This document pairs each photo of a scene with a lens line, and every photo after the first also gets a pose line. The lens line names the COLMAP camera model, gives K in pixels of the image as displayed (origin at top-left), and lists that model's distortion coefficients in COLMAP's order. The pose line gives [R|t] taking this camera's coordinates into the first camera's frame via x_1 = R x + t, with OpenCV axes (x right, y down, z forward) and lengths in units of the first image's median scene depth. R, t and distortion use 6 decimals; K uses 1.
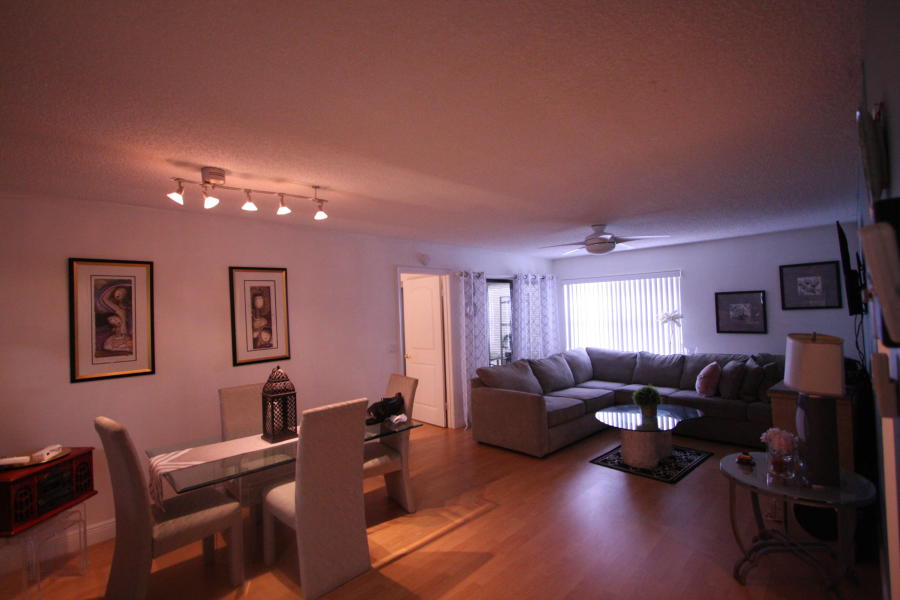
lens RADIAL K [[417.0, 0, 447.2], [0, 417.0, 301.5], [0, 0, 1]] dist [-0.011650, 0.001678]
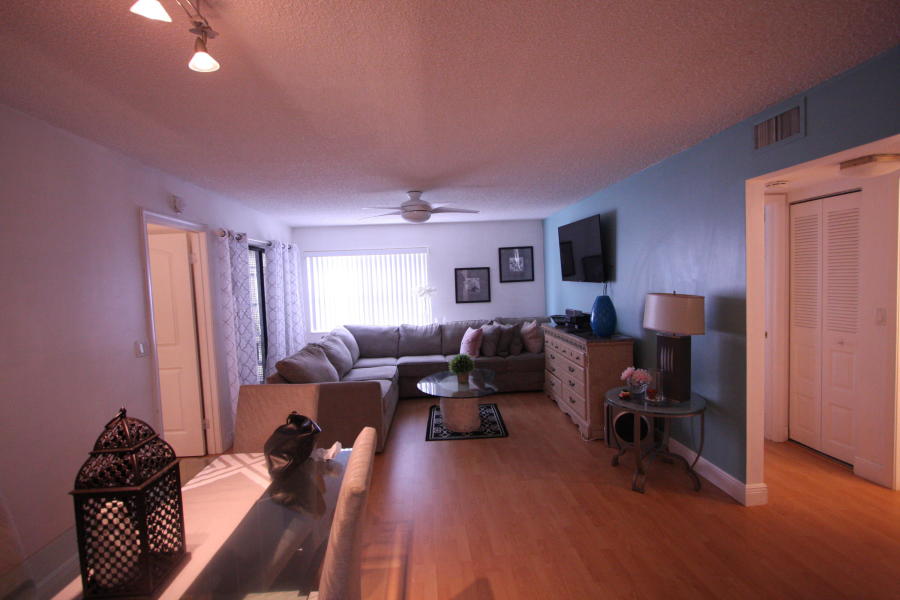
lens RADIAL K [[417.0, 0, 446.6], [0, 417.0, 302.7], [0, 0, 1]] dist [-0.011650, 0.001678]
pose [[0.663330, -0.037963, 0.747364, -0.404945], [0.002318, 0.998812, 0.048678, 0.028925], [-0.748324, -0.030557, 0.662629, 0.421708]]
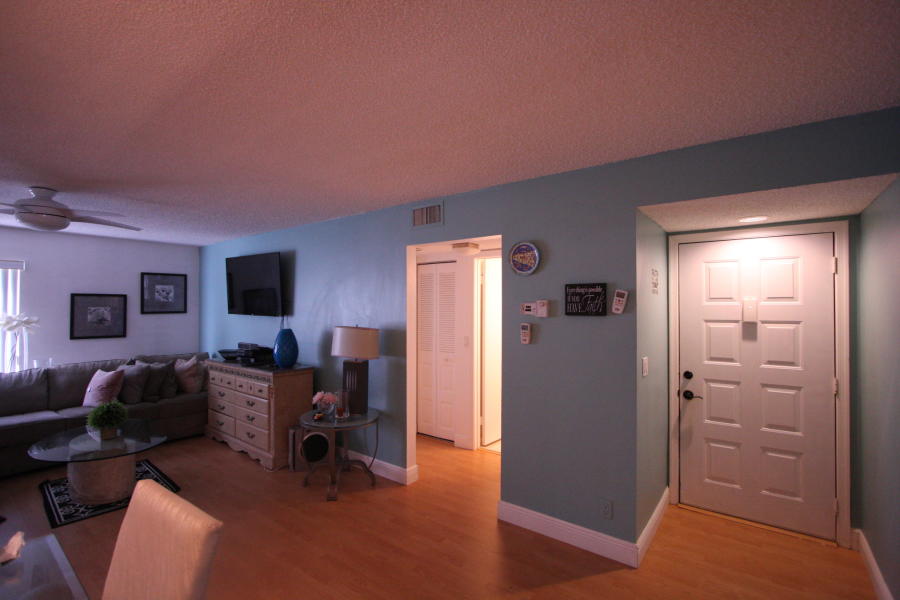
lens RADIAL K [[417.0, 0, 446.7], [0, 417.0, 302.5], [0, 0, 1]] dist [-0.011650, 0.001678]
pose [[-0.123593, 0.041059, 0.991483, -0.536270], [-0.020127, 0.998834, -0.043872, 0.034022], [-0.992129, -0.025378, -0.122623, 0.546808]]
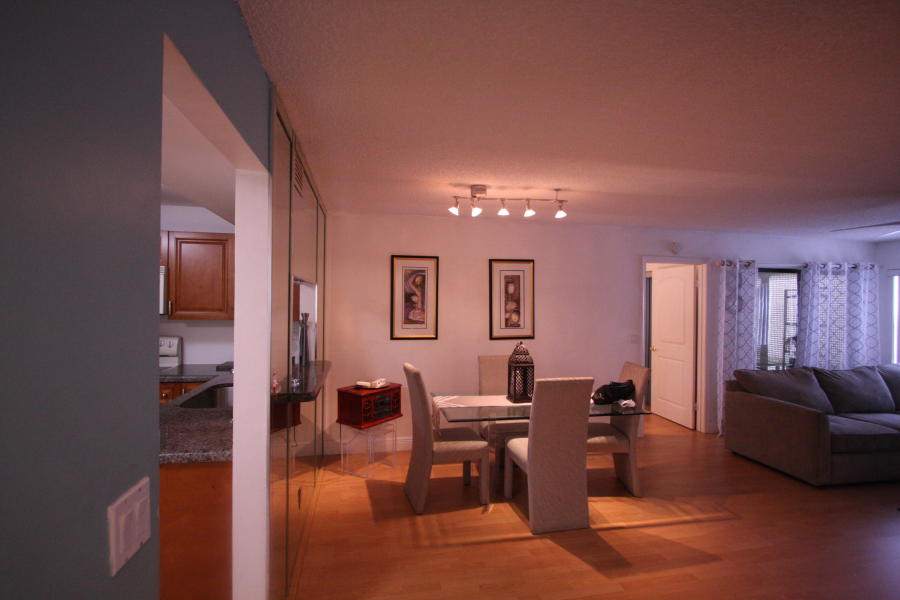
lens RADIAL K [[417.0, 0, 447.5], [0, 417.0, 301.8], [0, 0, 1]] dist [-0.011650, 0.001678]
pose [[0.829135, 0.045497, -0.557194, 0.073085], [-0.028068, 0.998814, 0.039789, -0.003474], [0.558344, -0.017351, 0.829428, -0.105500]]
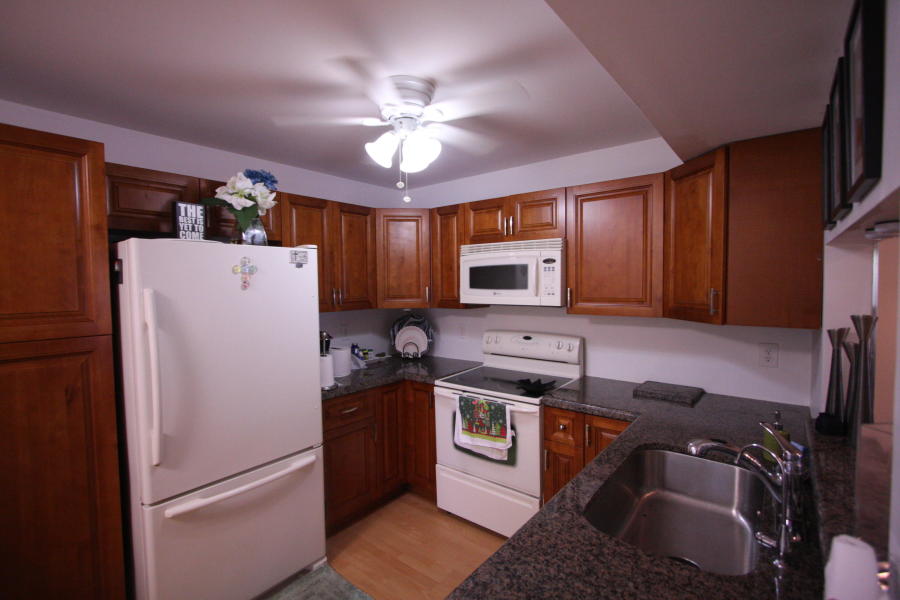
lens RADIAL K [[417.0, 0, 446.8], [0, 417.0, 298.7], [0, 0, 1]] dist [-0.011650, 0.001678]
pose [[0.101797, 0.068438, -0.992448, -0.387321], [0.029150, 0.996997, 0.071742, 0.016695], [0.994378, -0.036233, 0.099497, 0.085940]]
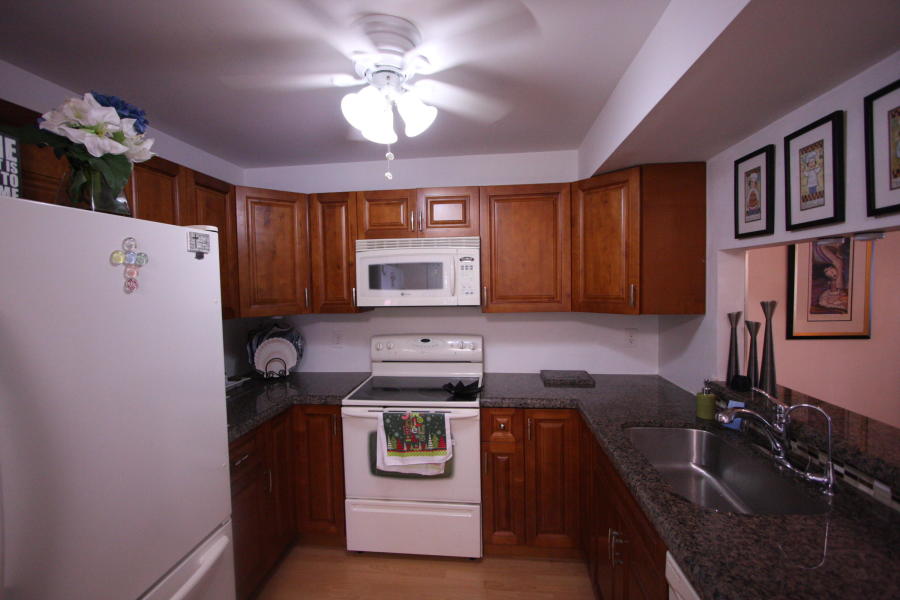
lens RADIAL K [[417.0, 0, 446.6], [0, 417.0, 299.9], [0, 0, 1]] dist [-0.011650, 0.001678]
pose [[0.618713, 0.052265, -0.783877, -0.558422], [0.015759, 0.996758, 0.078897, 0.020368], [0.785459, -0.061167, 0.615884, -0.136796]]
